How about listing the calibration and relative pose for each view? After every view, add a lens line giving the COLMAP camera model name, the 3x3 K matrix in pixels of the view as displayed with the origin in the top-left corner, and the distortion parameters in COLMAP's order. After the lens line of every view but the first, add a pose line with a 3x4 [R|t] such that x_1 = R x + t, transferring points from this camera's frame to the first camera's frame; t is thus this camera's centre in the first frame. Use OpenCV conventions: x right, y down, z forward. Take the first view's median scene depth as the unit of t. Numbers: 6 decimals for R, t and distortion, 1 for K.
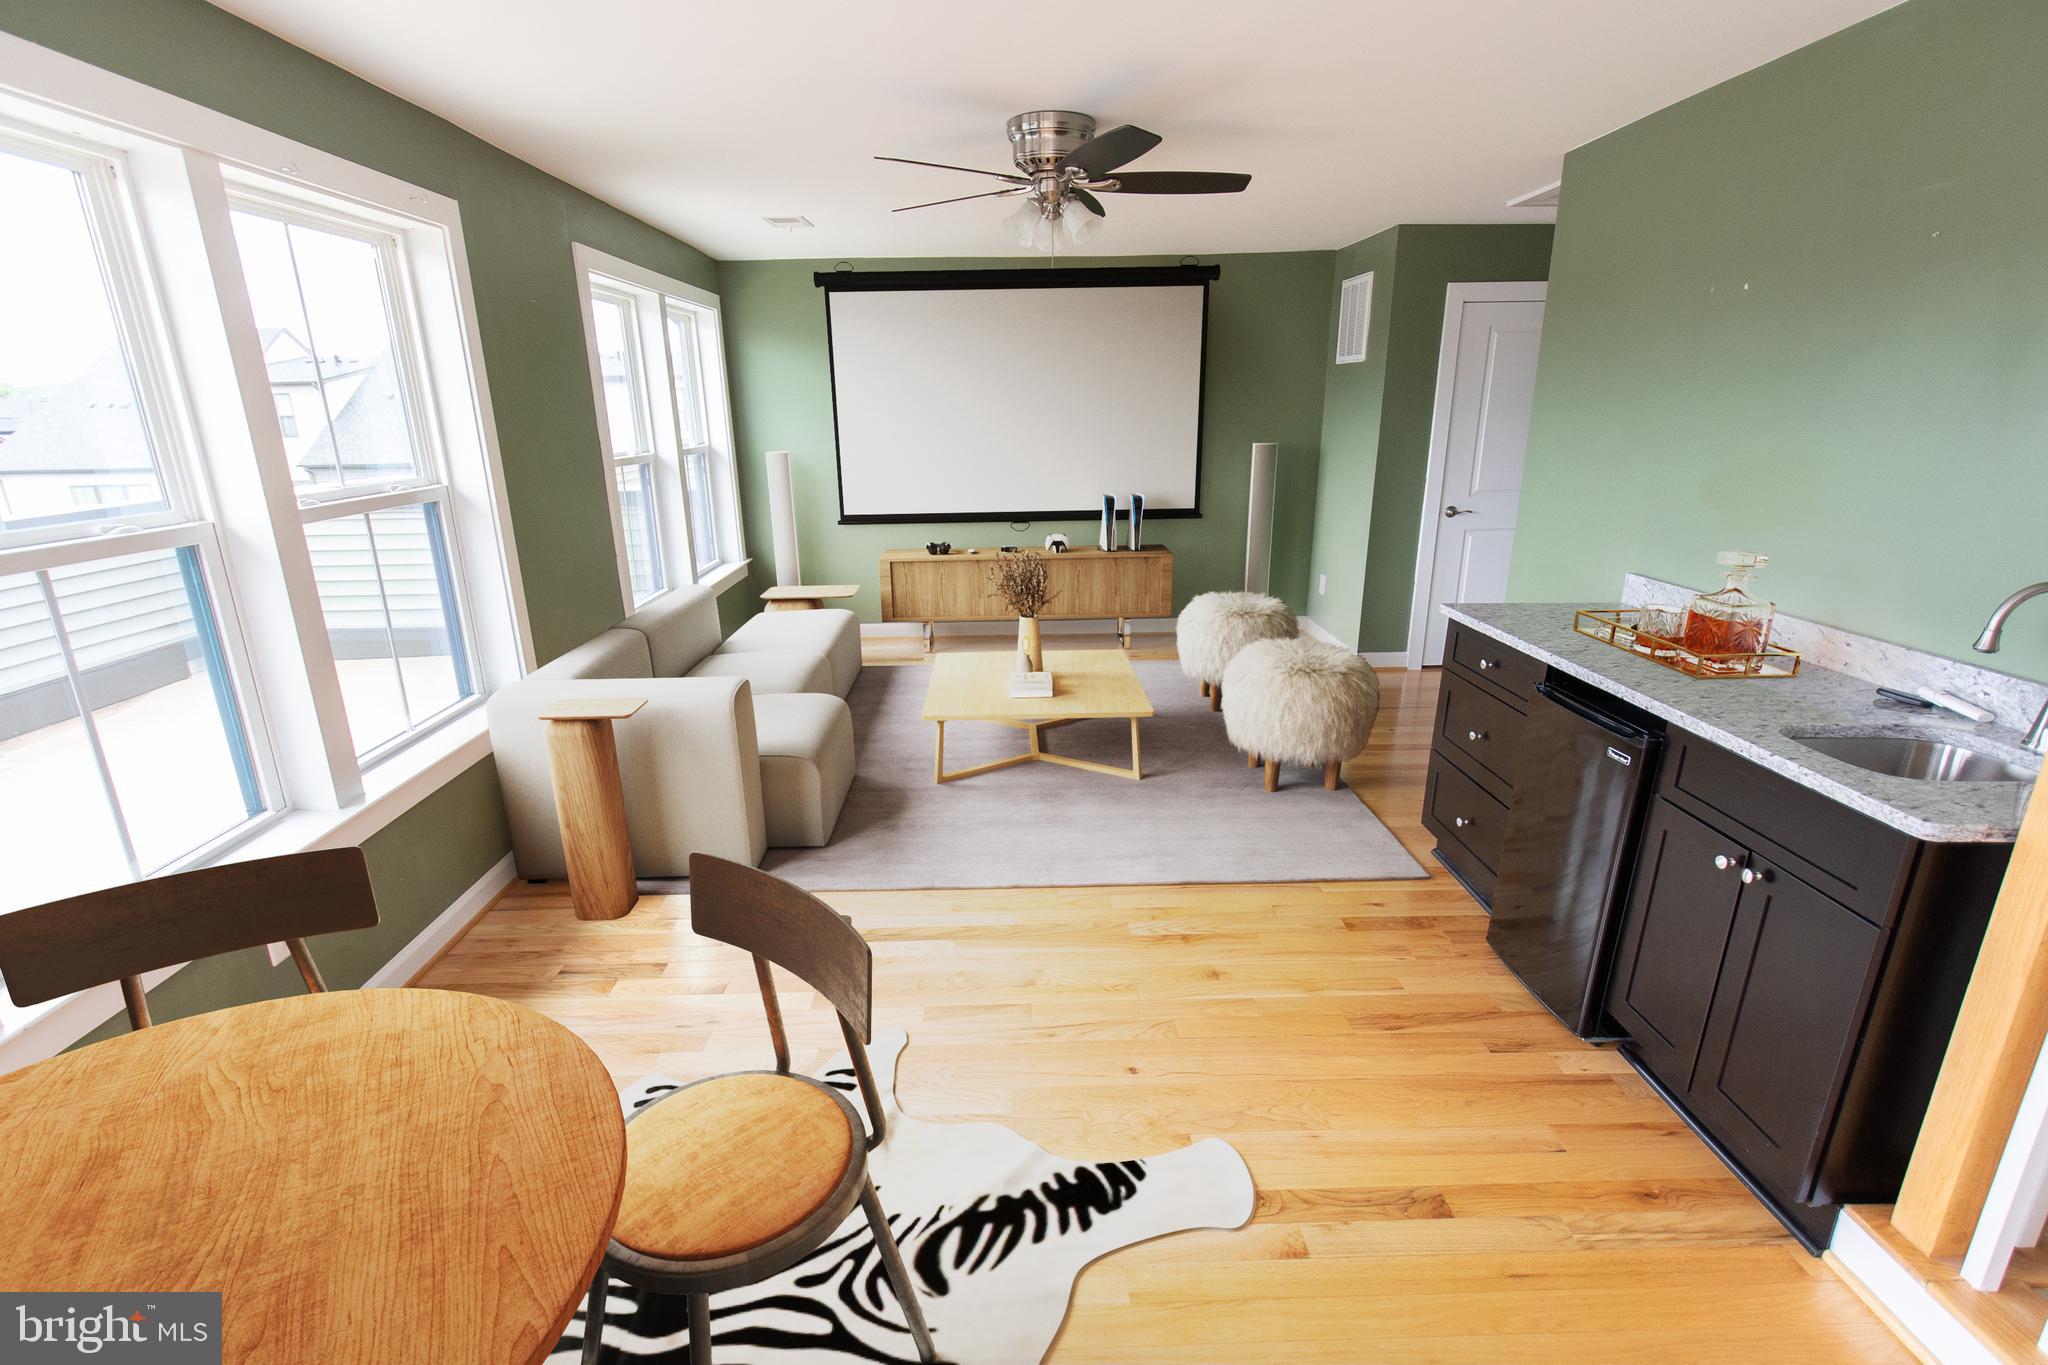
lens RADIAL K [[950.7, 0, 1033.3], [0, 950.7, 704.2], [0, 0, 1]] dist [0.004702, -0.002683]
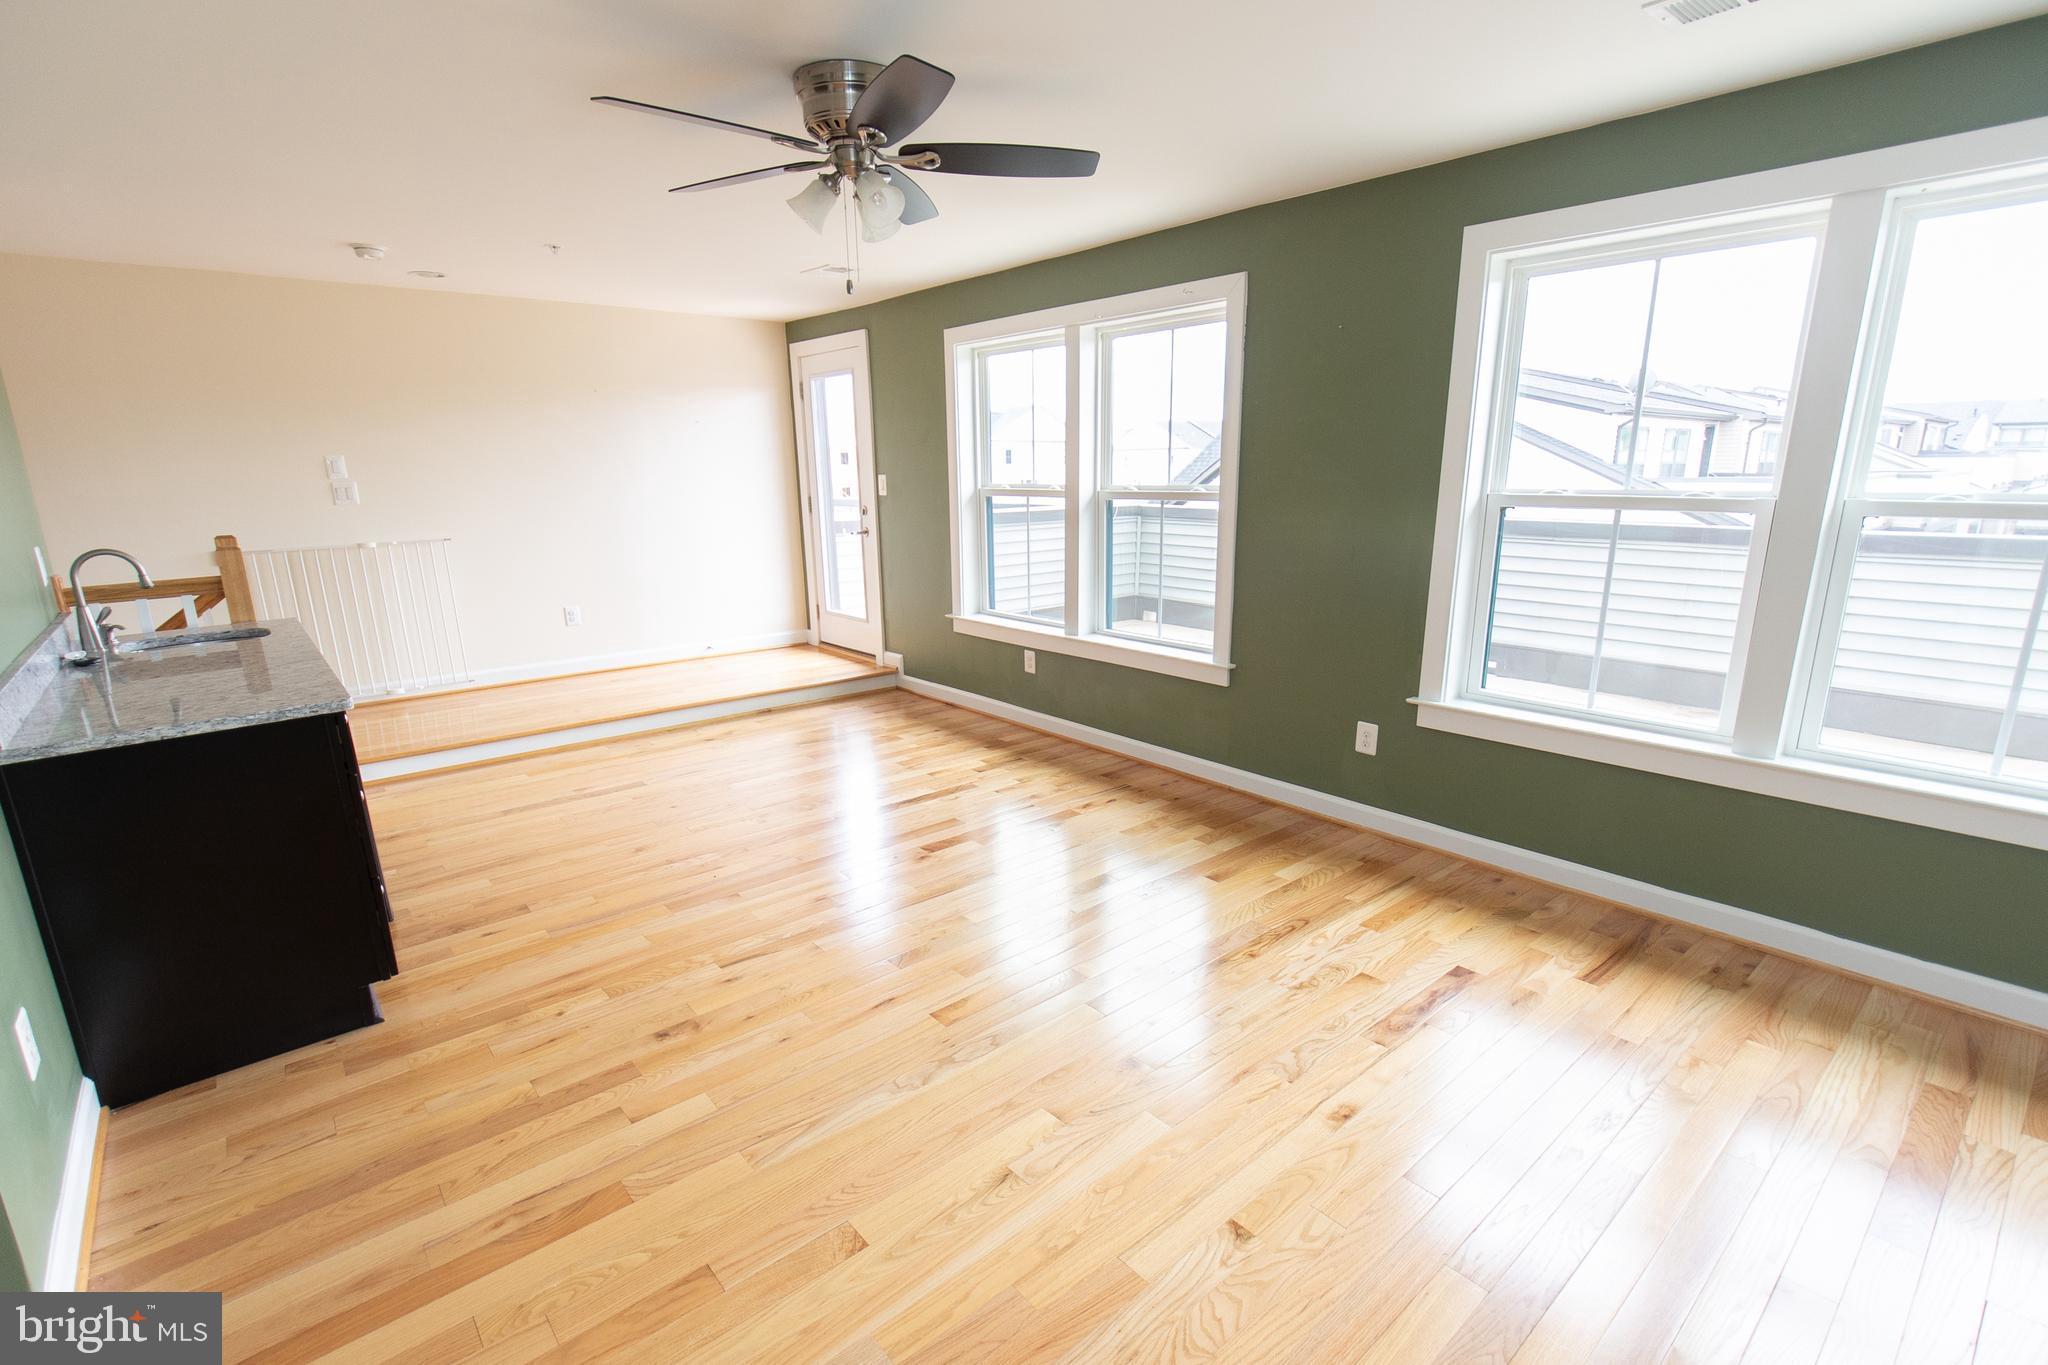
lens RADIAL K [[950.7, 0, 1020.7], [0, 950.7, 697.9], [0, 0, 1]] dist [0.004702, -0.002683]
pose [[-0.777632, 0.172844, -0.604494, 0.513760], [-0.167887, 0.869470, 0.464581, -0.593336], [0.605889, 0.462759, -0.647110, 1.962810]]
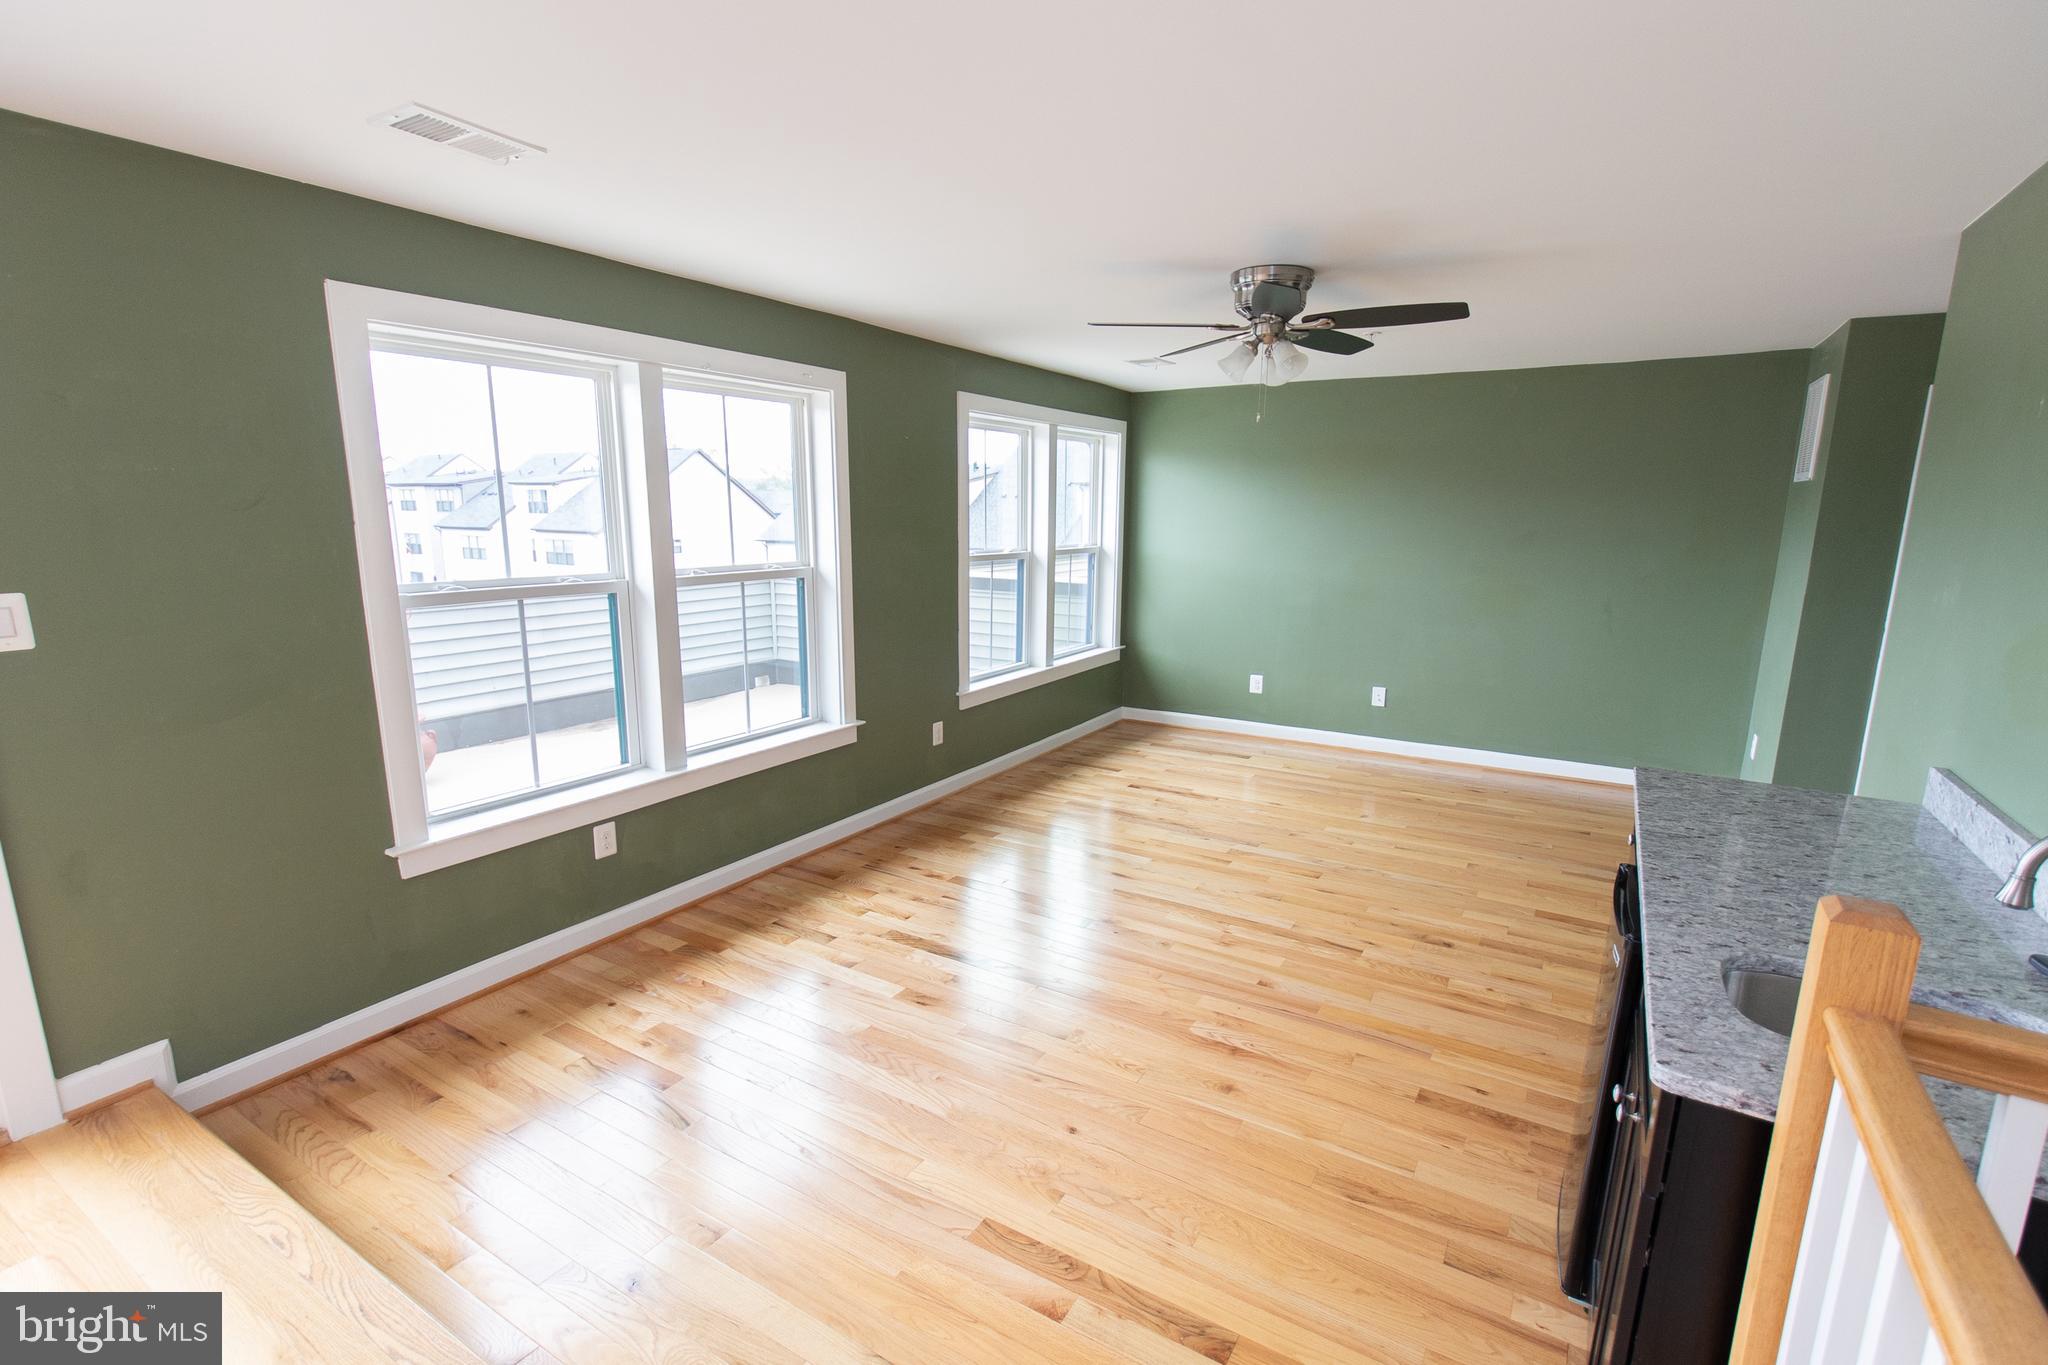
lens RADIAL K [[950.7, 0, 1022.6], [0, 950.7, 704.1], [0, 0, 1]] dist [0.004702, -0.002683]
pose [[0.841754, 0.130737, -0.523793, 0.439990], [-0.182980, 0.981896, -0.048978, -0.020092], [0.507906, 0.137071, 0.850437, -0.008231]]
